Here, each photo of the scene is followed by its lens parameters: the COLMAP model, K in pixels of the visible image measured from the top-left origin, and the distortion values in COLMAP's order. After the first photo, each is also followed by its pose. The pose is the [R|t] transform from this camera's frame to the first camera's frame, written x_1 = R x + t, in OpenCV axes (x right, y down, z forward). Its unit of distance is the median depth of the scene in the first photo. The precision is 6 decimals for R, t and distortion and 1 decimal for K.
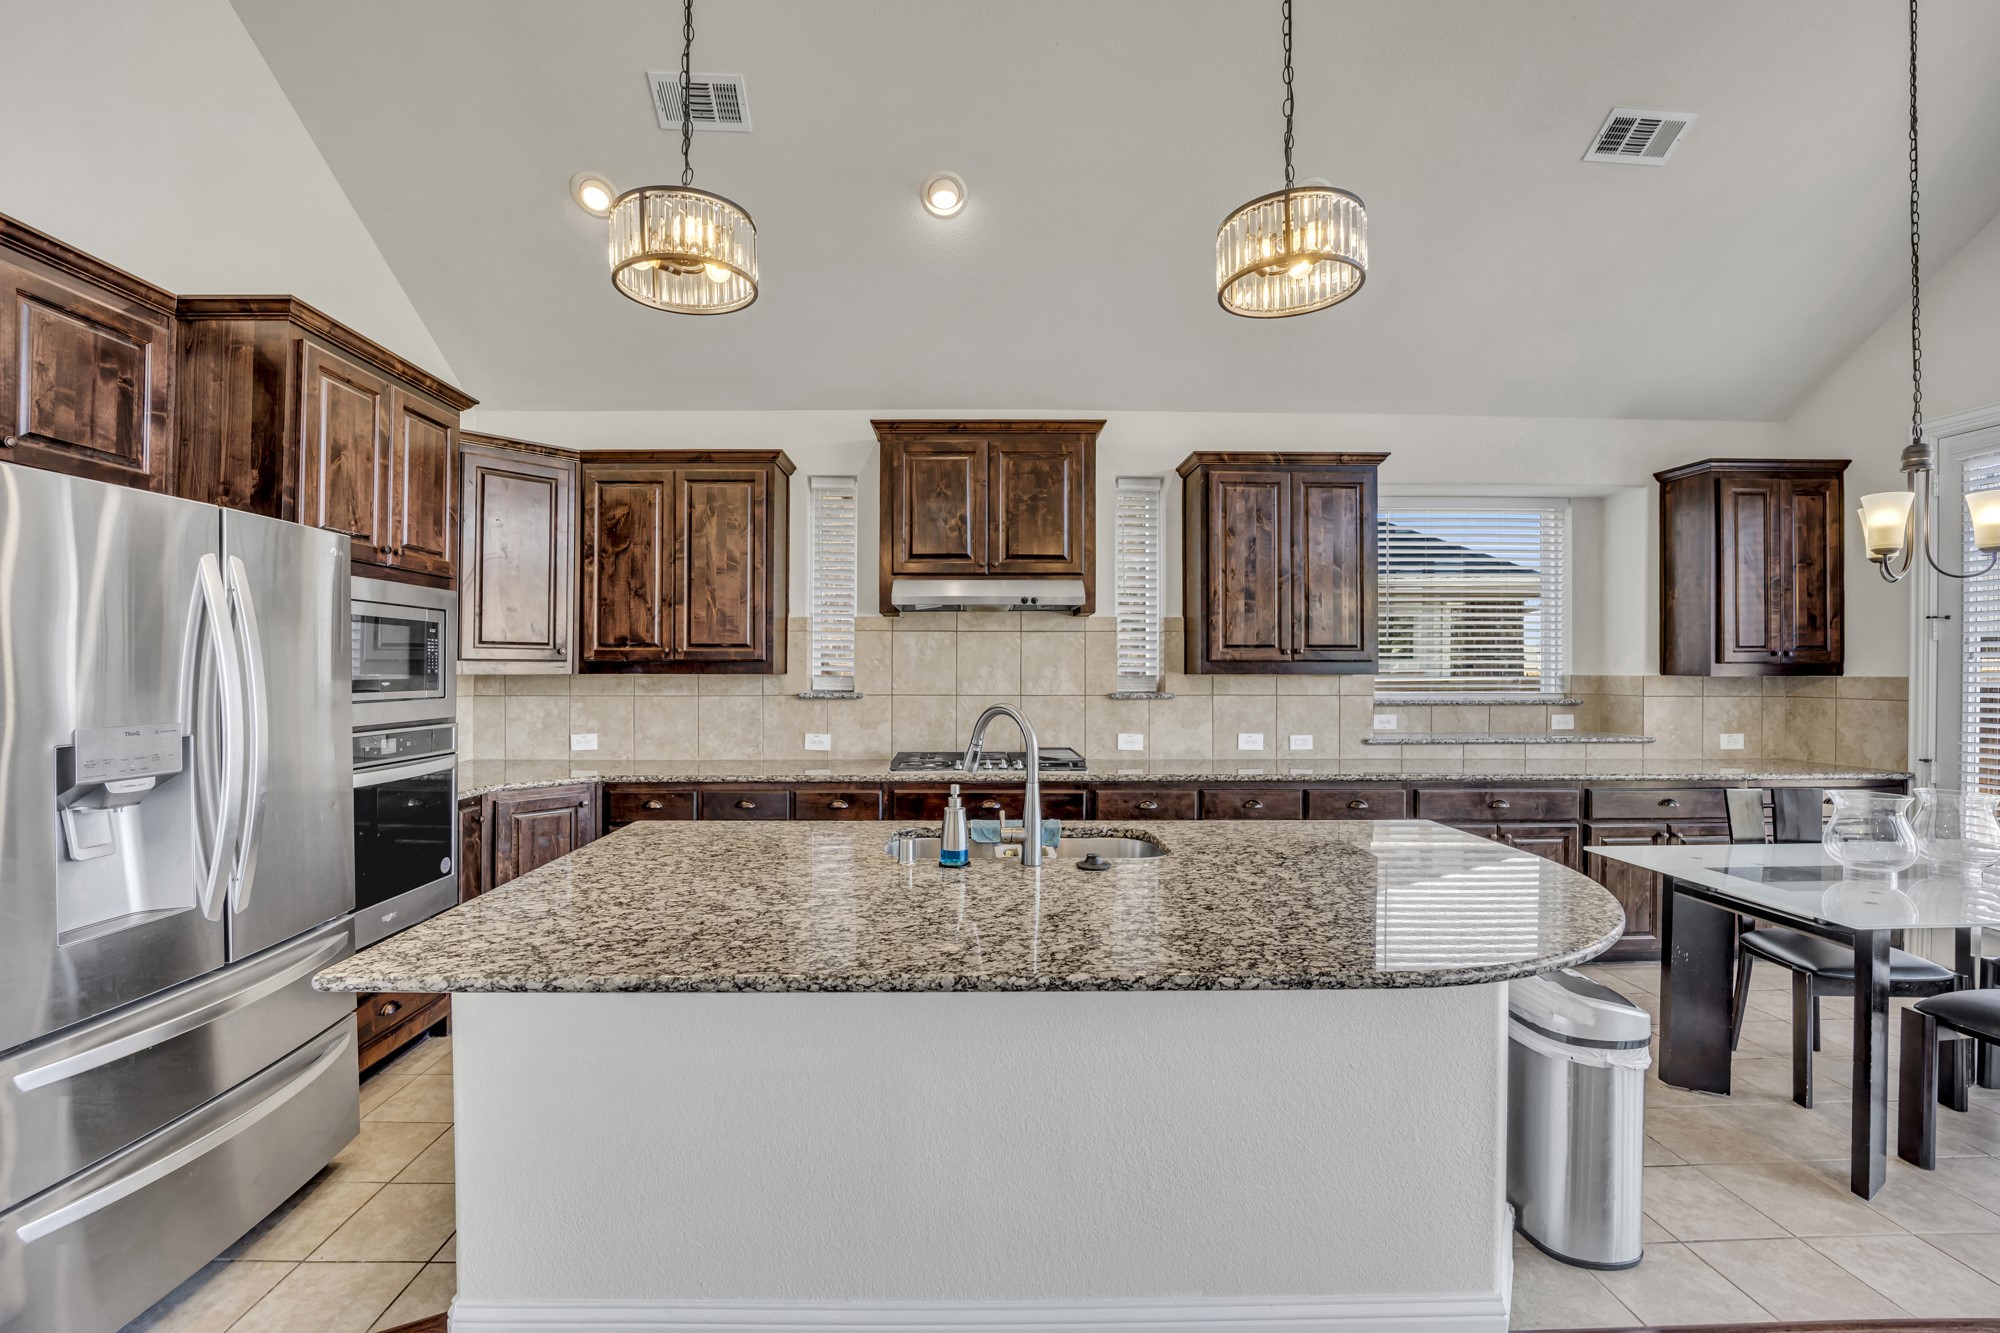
lens RADIAL K [[816.9, 0, 974.1], [0, 816.9, 661.5], [0, 0, 1]] dist [-0.027450, 0.002642]
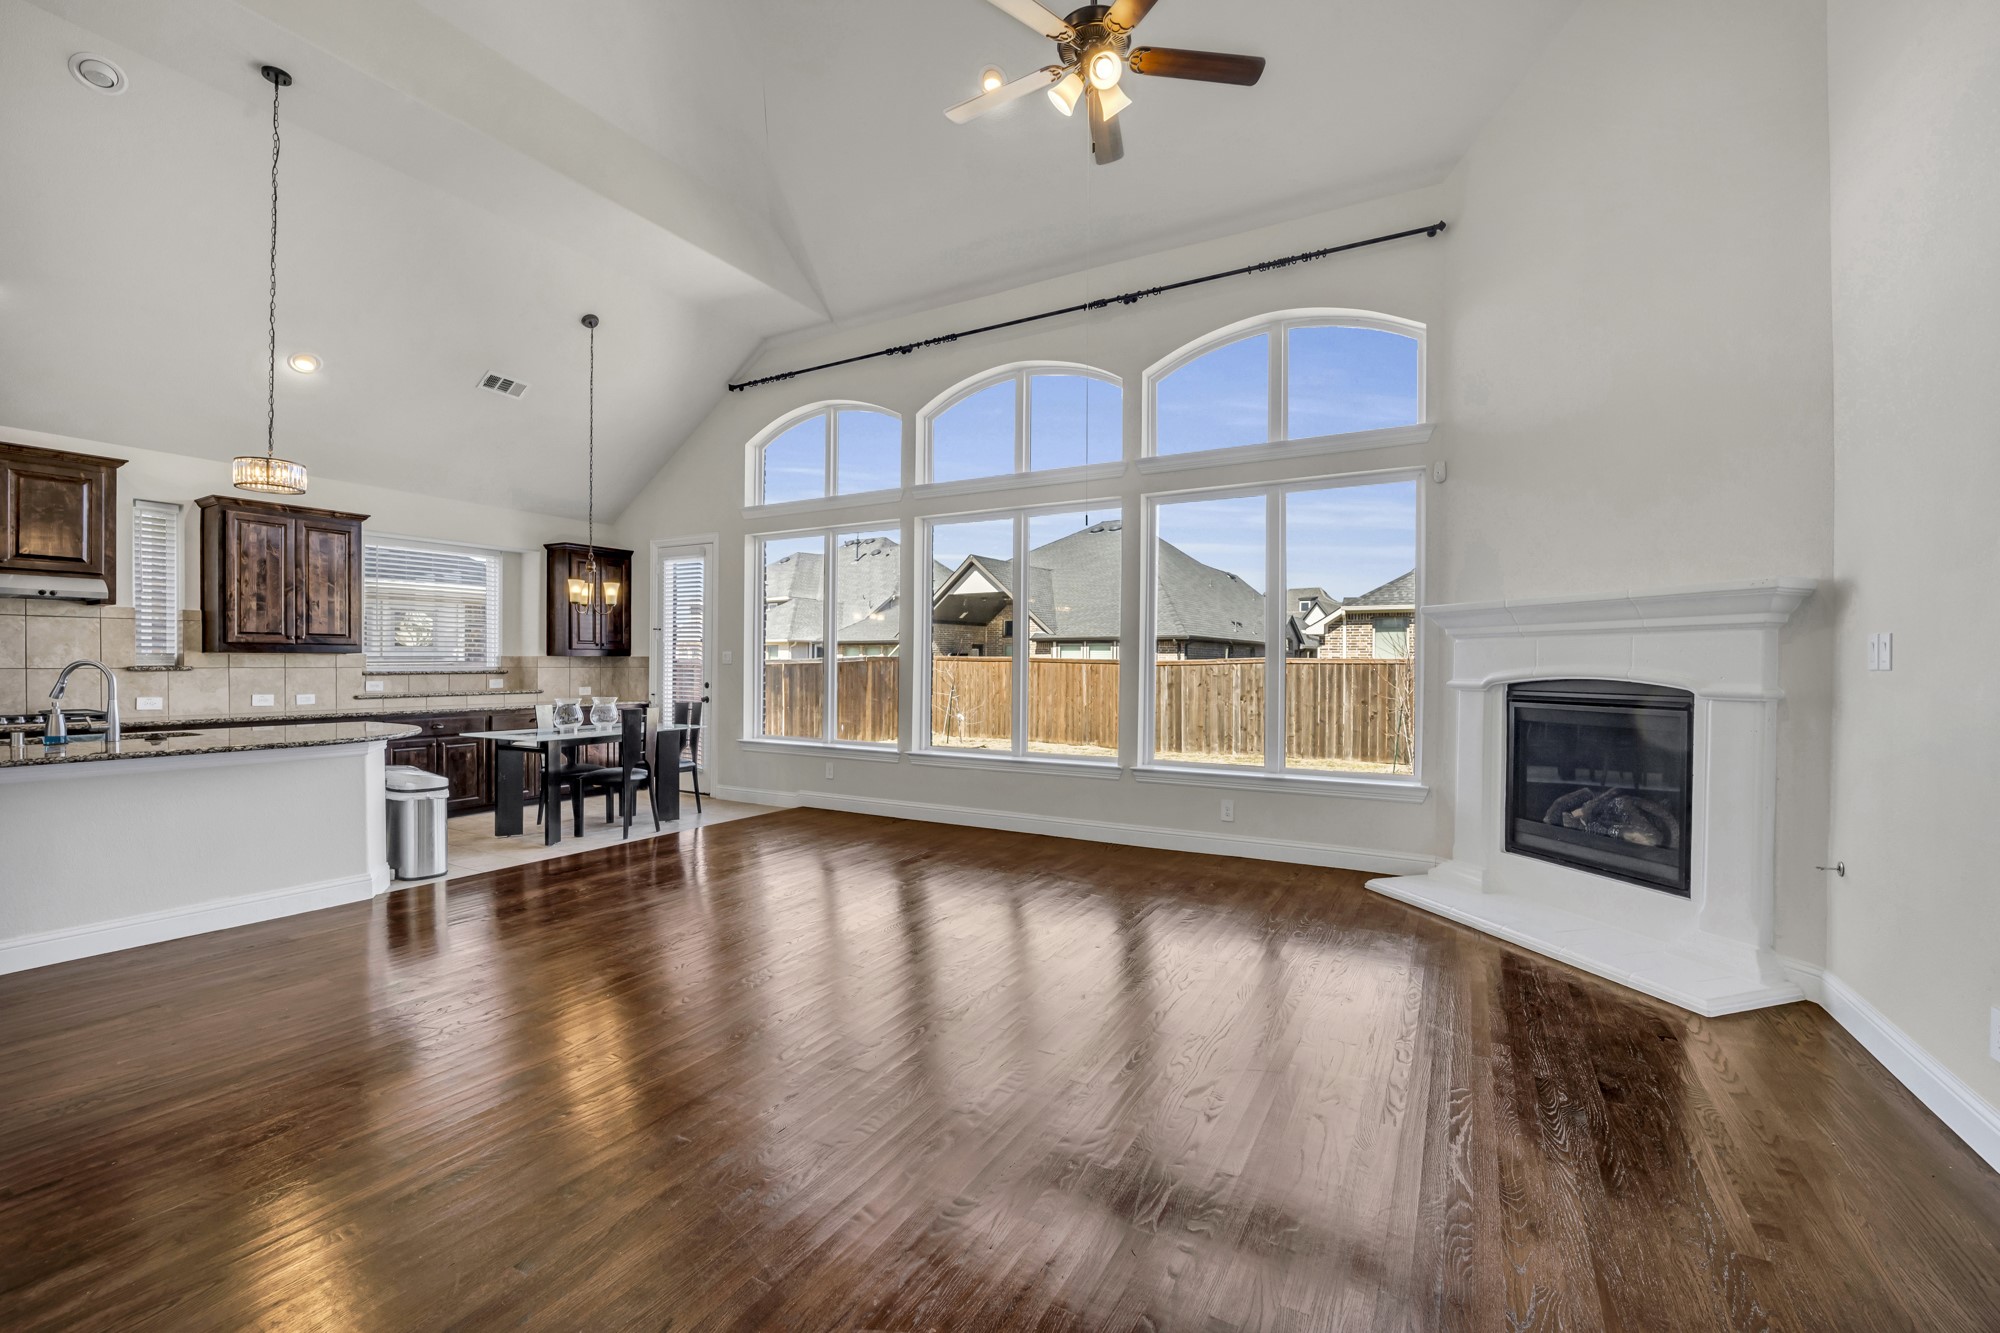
lens RADIAL K [[816.9, 0, 991.7], [0, 816.9, 669.9], [0, 0, 1]] dist [-0.027450, 0.002642]
pose [[0.495285, -0.009237, 0.868681, -0.262522], [-0.005460, 0.999891, 0.013746, 0.020399], [-0.868713, -0.011551, 0.495180, -0.859837]]
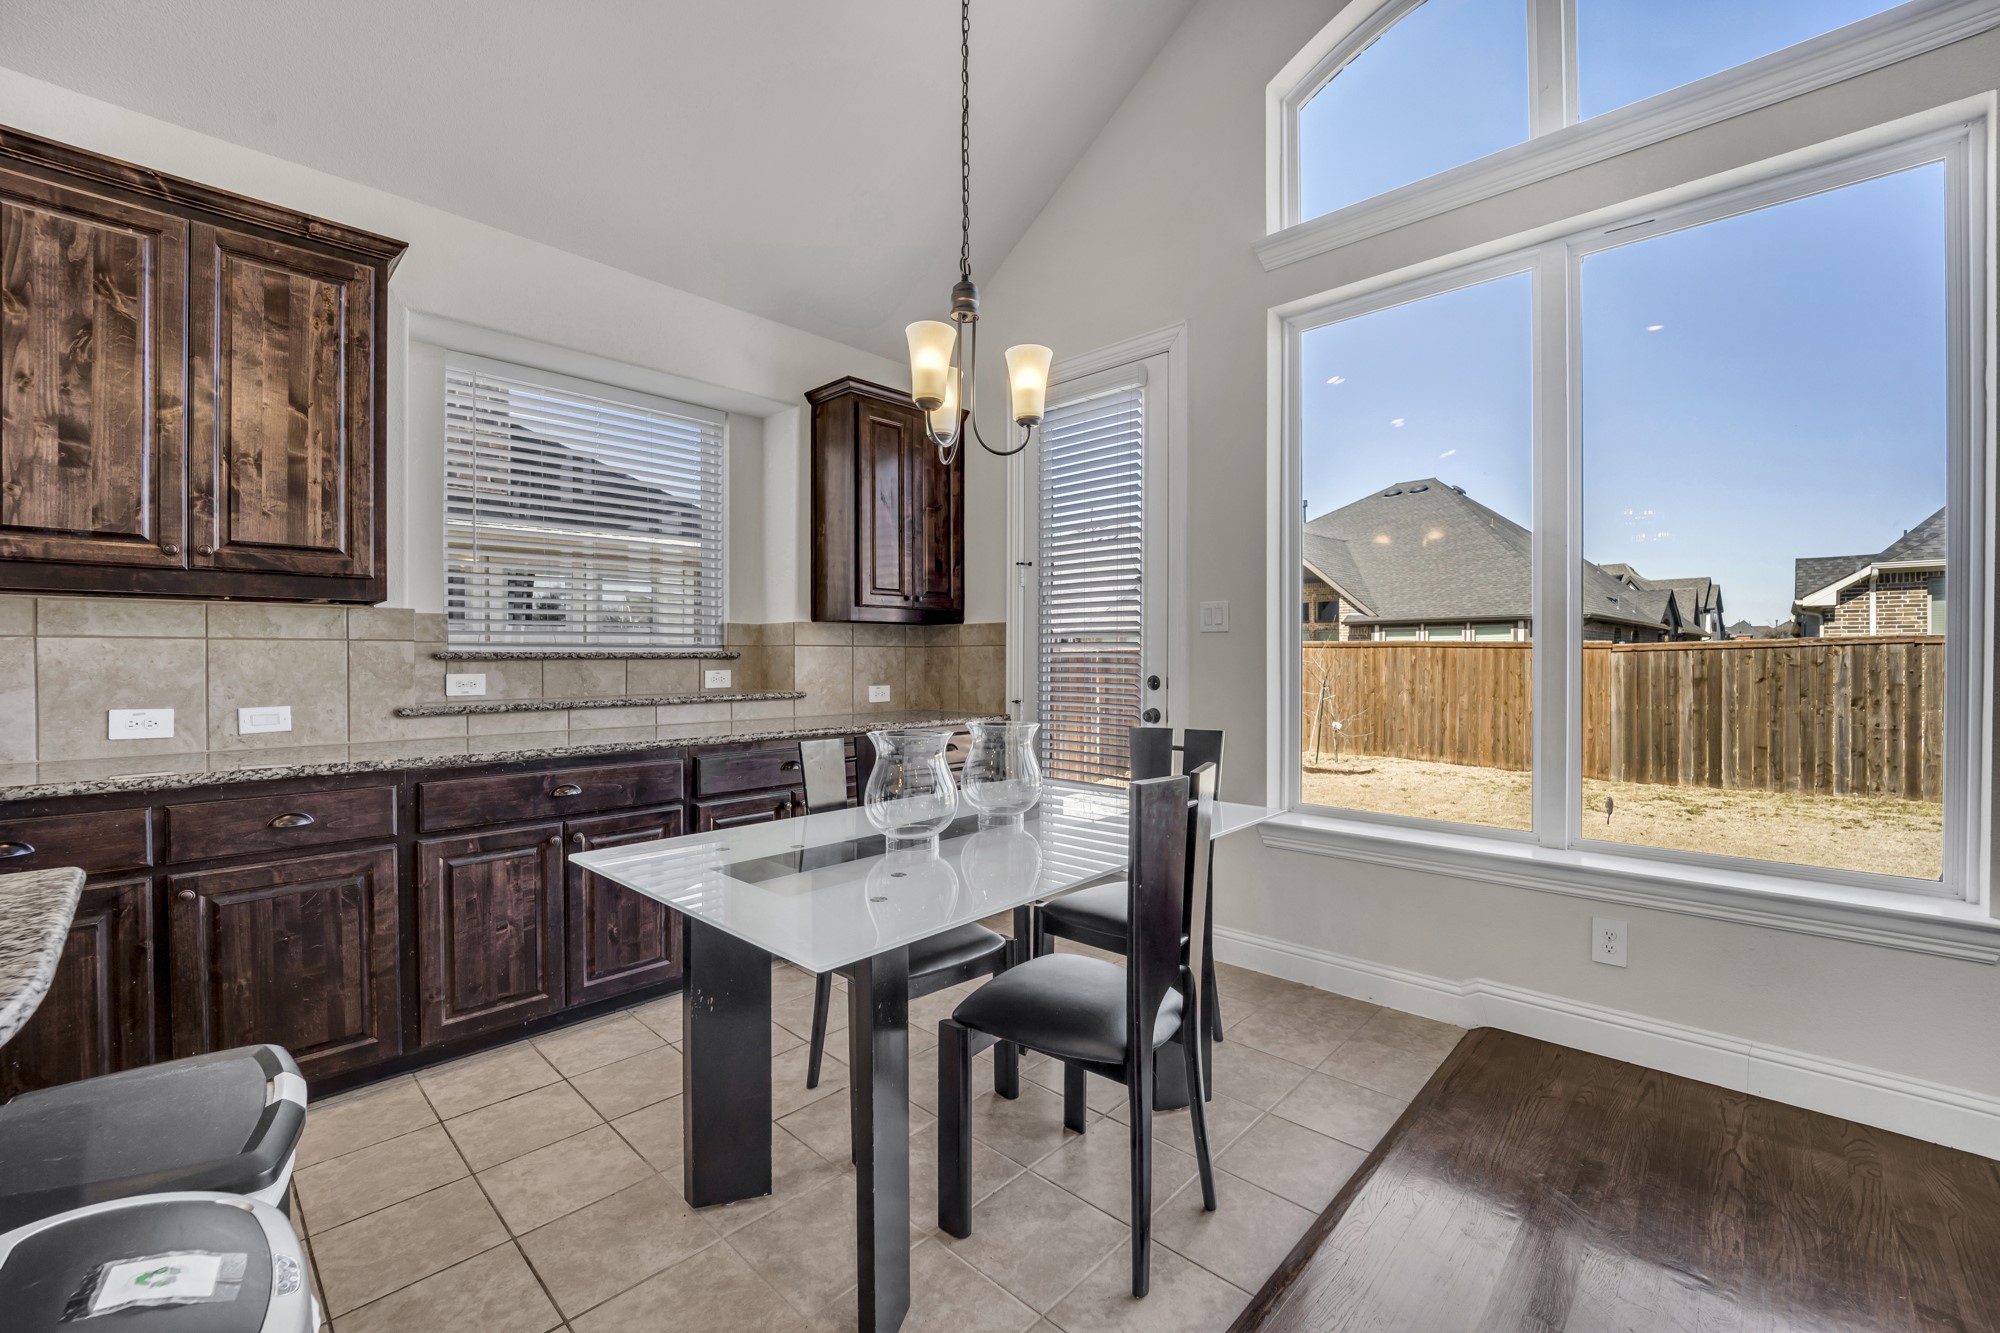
lens RADIAL K [[816.9, 0, 980.6], [0, 816.9, 662.6], [0, 0, 1]] dist [-0.027450, 0.002642]
pose [[0.708645, -0.010310, 0.705489, 0.386529], [0.003319, 0.999931, 0.011280, 0.057699], [-0.705557, -0.005652, 0.708631, 0.252530]]
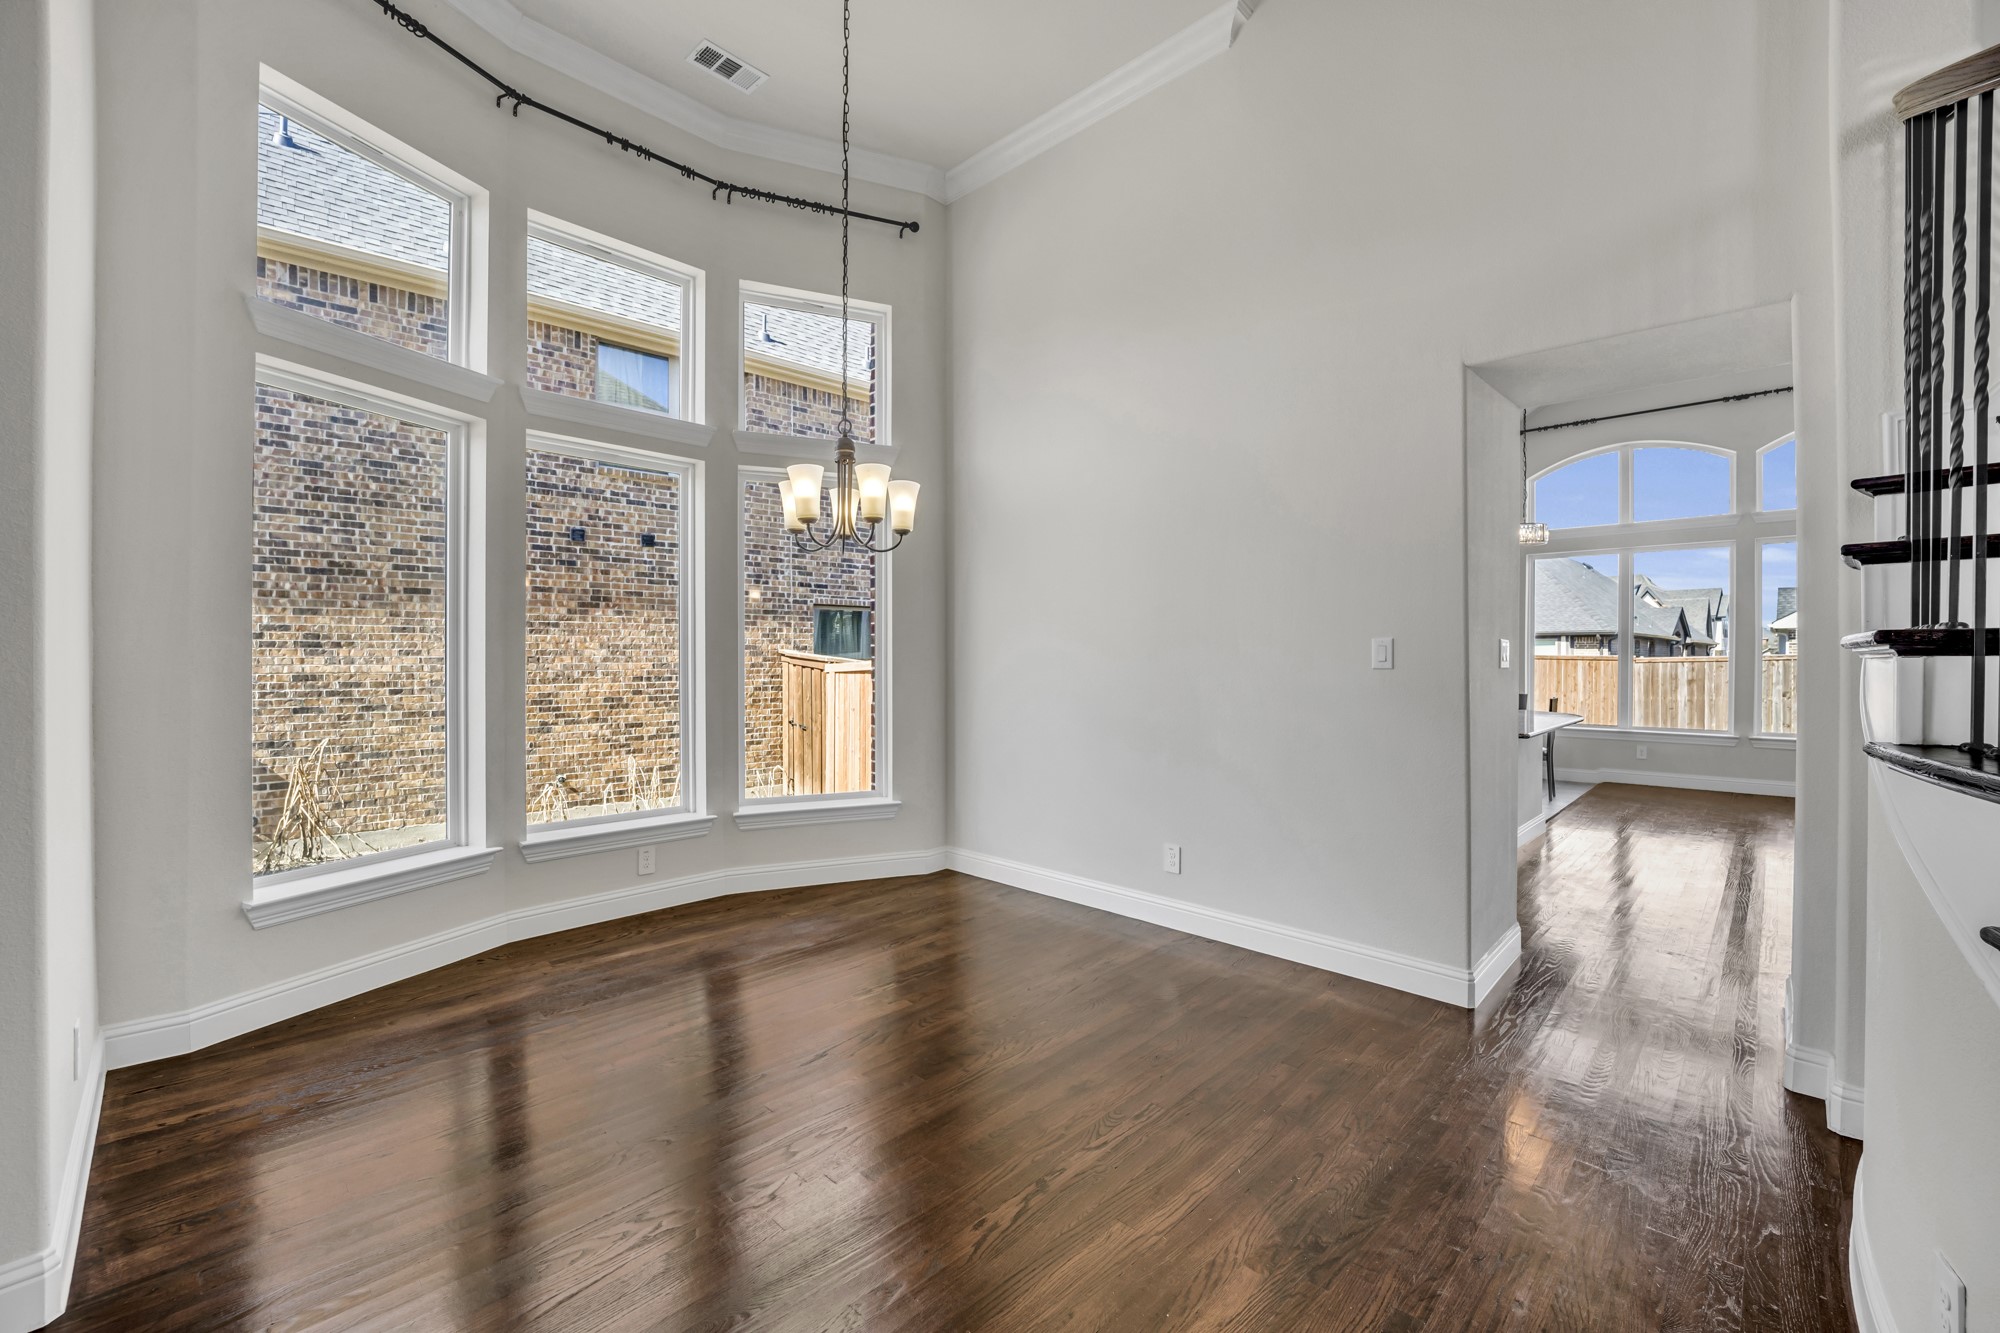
lens RADIAL K [[818.3, 0, 1013.0], [0, 818.3, 663.0], [0, 0, 1]] dist [-0.011102, -0.000344]
pose [[0.695985, -0.007081, 0.718021, -1.584039], [-0.002462, 0.999922, 0.012247, 0.017219], [-0.718052, -0.010291, 0.695914, 0.042660]]
